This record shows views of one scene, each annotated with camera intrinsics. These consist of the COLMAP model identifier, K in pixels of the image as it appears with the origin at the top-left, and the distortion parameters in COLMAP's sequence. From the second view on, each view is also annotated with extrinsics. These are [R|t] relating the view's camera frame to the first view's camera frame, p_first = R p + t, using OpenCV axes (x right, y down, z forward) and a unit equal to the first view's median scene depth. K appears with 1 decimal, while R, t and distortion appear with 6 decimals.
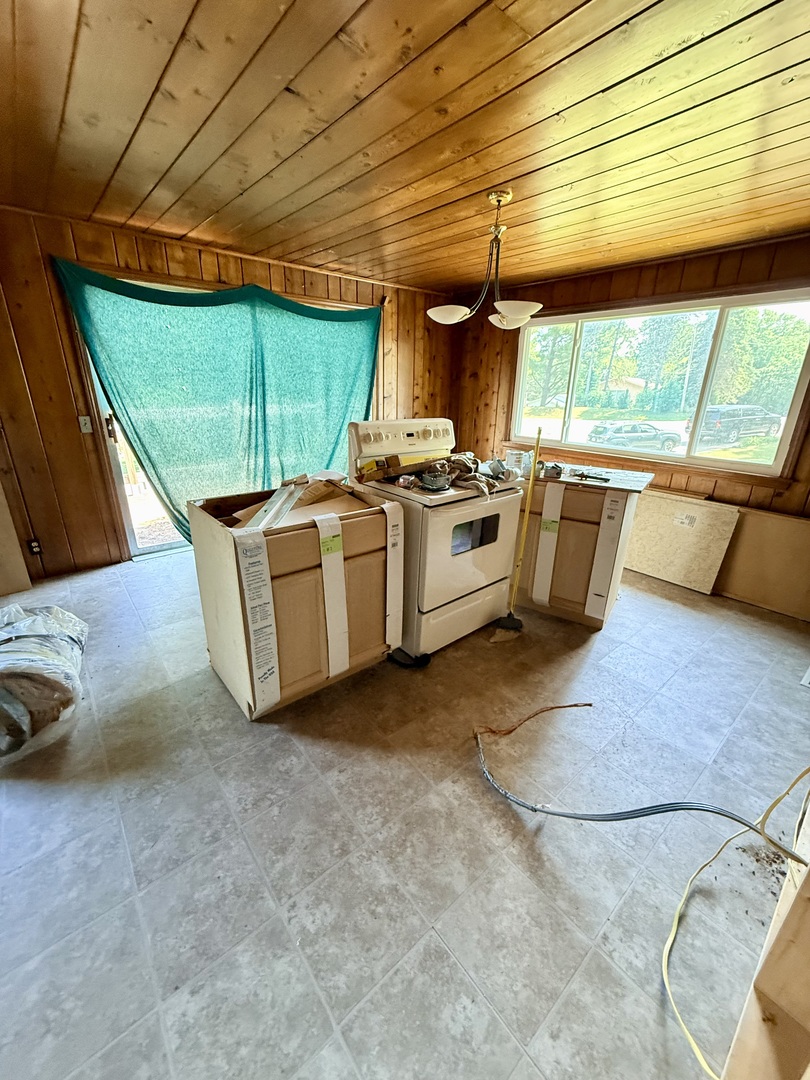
lens RADIAL K [[427.5, 0, 368.8], [0, 427.5, 541.8], [0, 0, 1]] dist [0.000900, 0.000077]
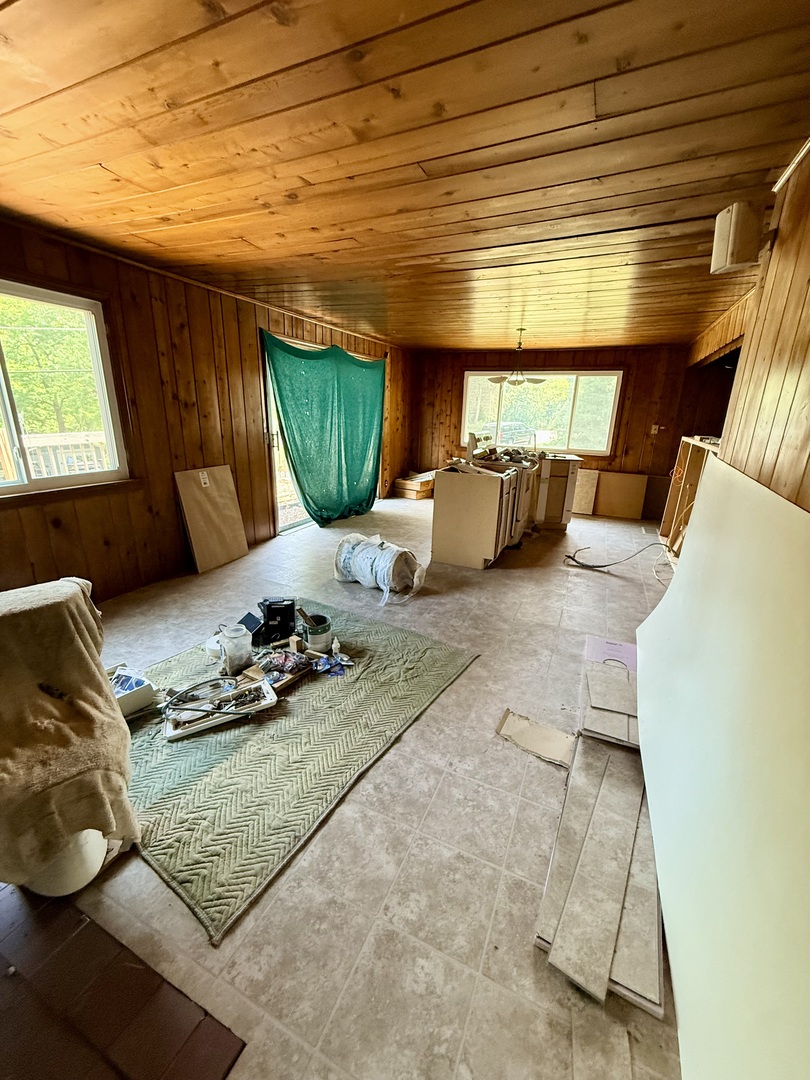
lens RADIAL K [[437.0, 0, 405.0], [0, 437.0, 540.0], [0, 0, 1]] dist [0.055401, -0.000021]
pose [[0.880627, -0.115486, 0.459520, -0.976855], [0.141729, 0.989641, -0.022894, 0.167188], [-0.452116, 0.085288, 0.887872, -0.459967]]
